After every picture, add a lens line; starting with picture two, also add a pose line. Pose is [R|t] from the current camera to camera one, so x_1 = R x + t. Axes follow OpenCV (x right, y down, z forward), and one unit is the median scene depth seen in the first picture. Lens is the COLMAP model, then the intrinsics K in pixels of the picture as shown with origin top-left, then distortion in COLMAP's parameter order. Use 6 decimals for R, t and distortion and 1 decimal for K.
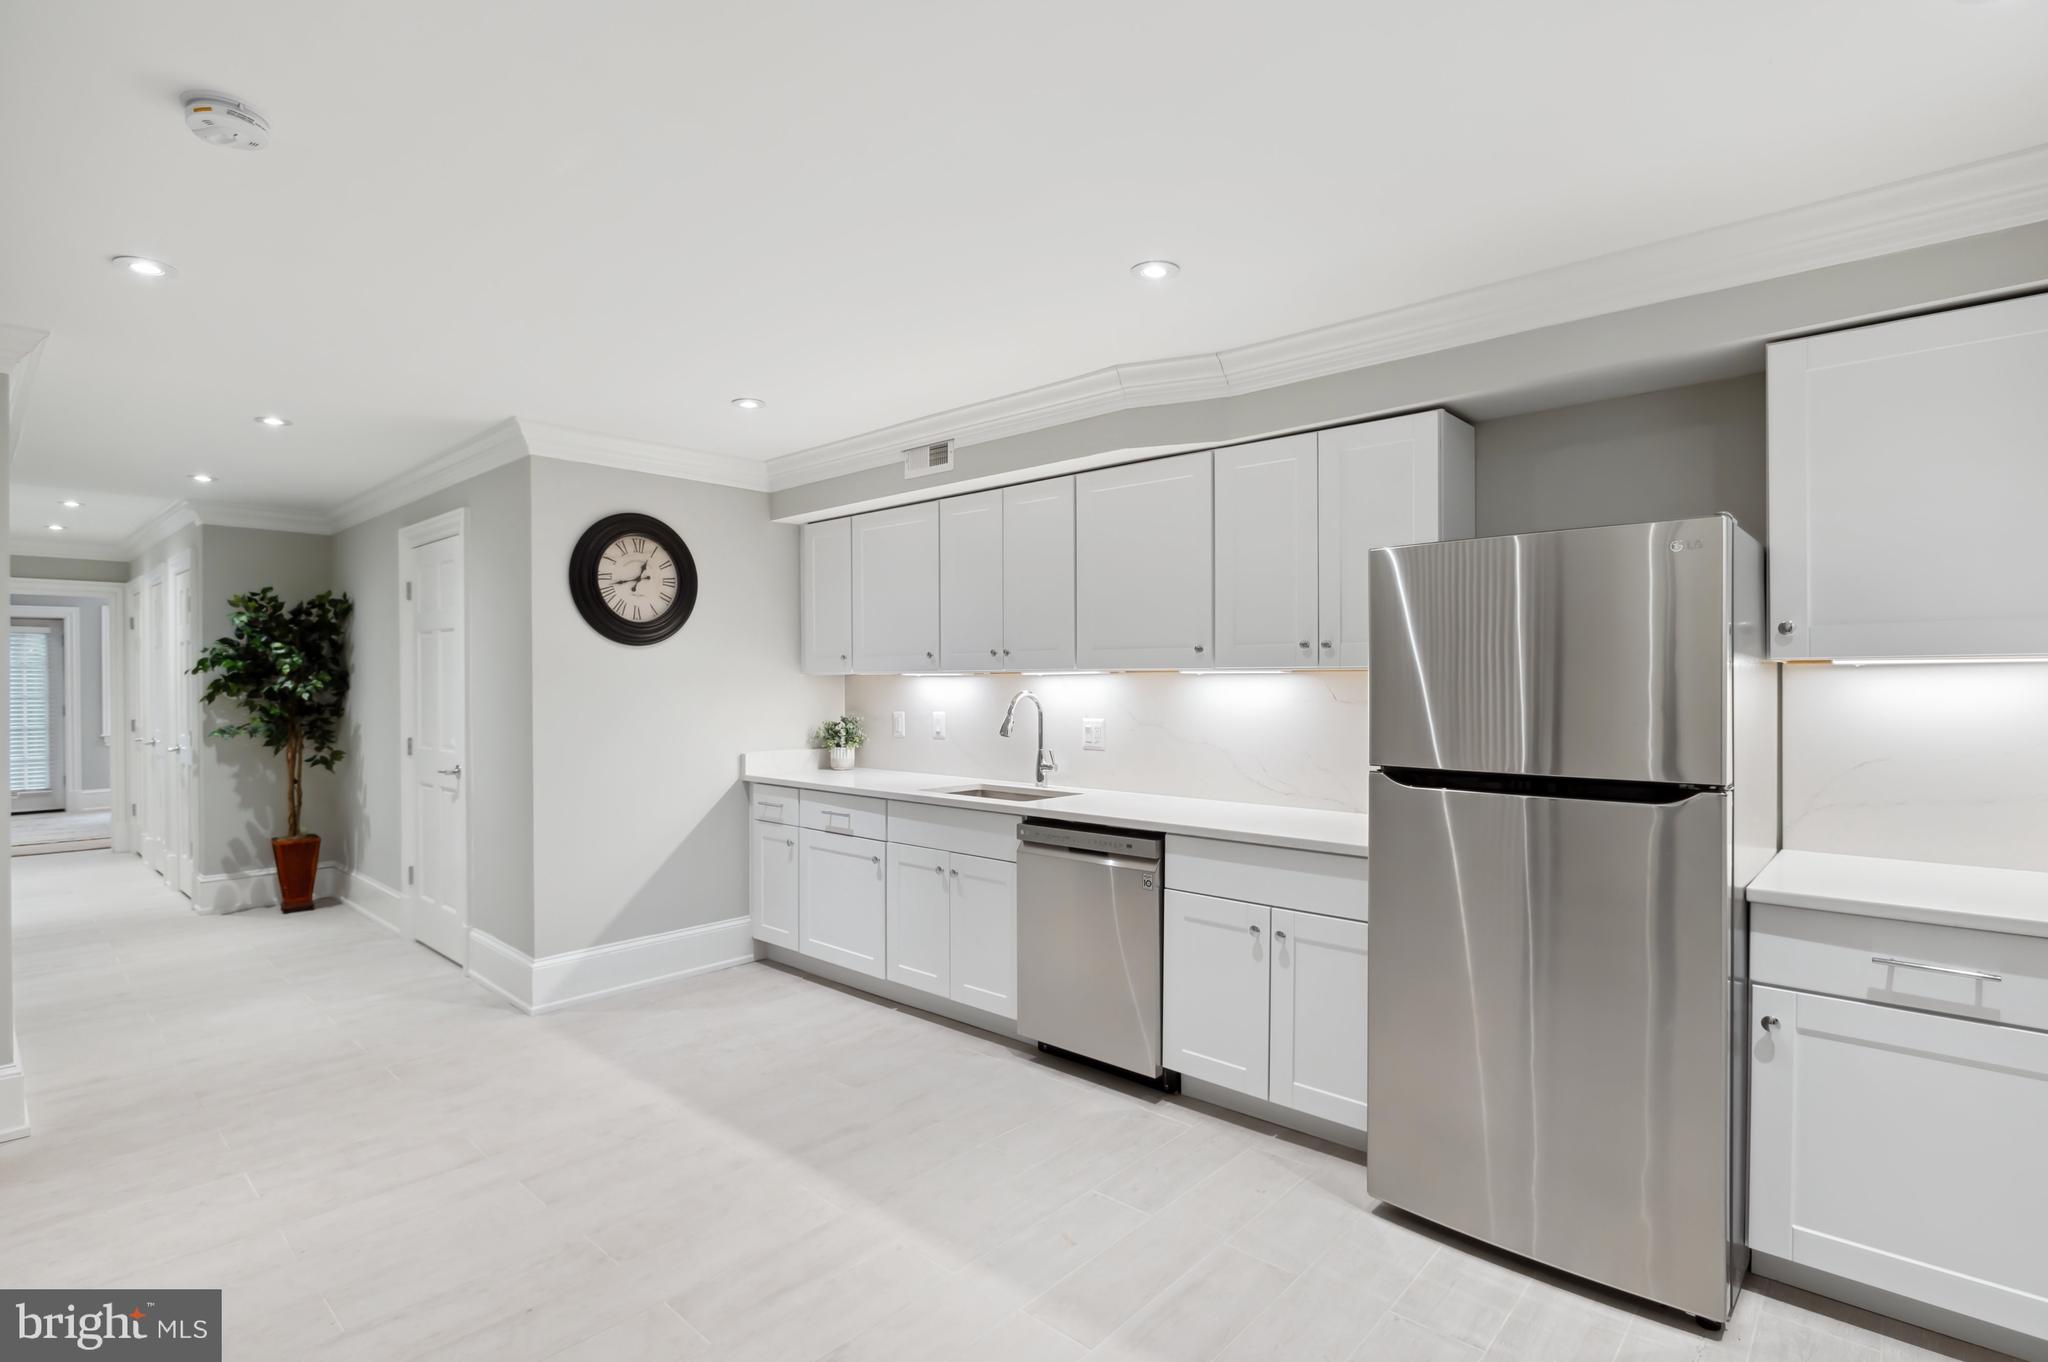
lens RADIAL K [[977.6, 0, 1010.7], [0, 977.6, 674.8], [0, 0, 1]] dist [-0.001852, -0.003613]
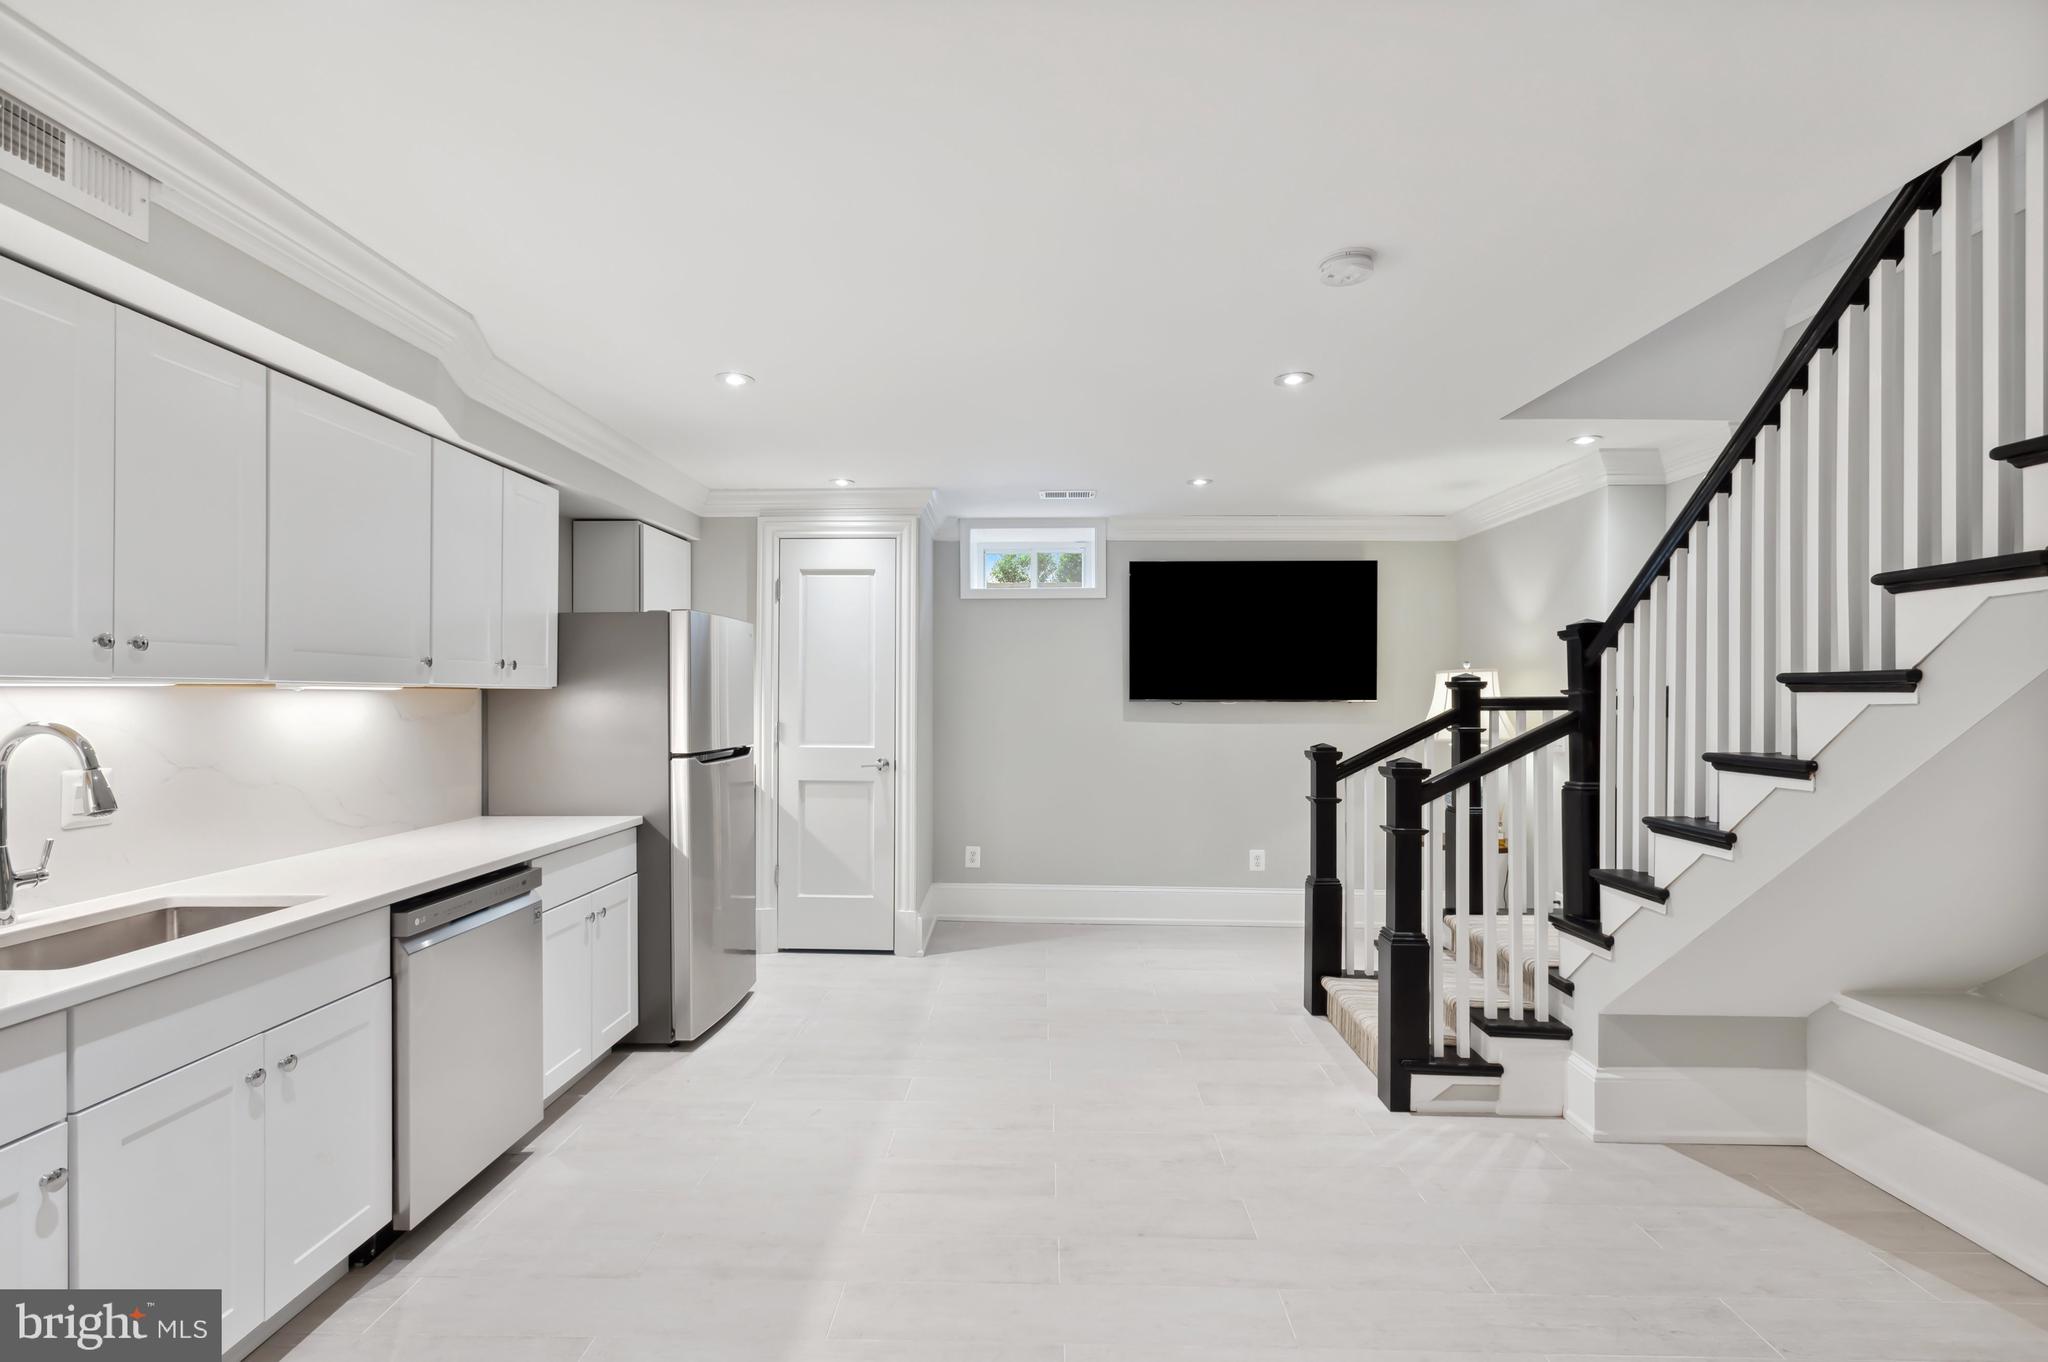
lens RADIAL K [[977.6, 0, 1014.7], [0, 977.6, 690.0], [0, 0, 1]] dist [-0.001852, -0.003613]
pose [[-0.659195, 0.012118, 0.751874, -0.757515], [0.012207, 0.999911, -0.005413, 0.010249], [-0.751873, 0.005610, -0.659284, 1.118014]]
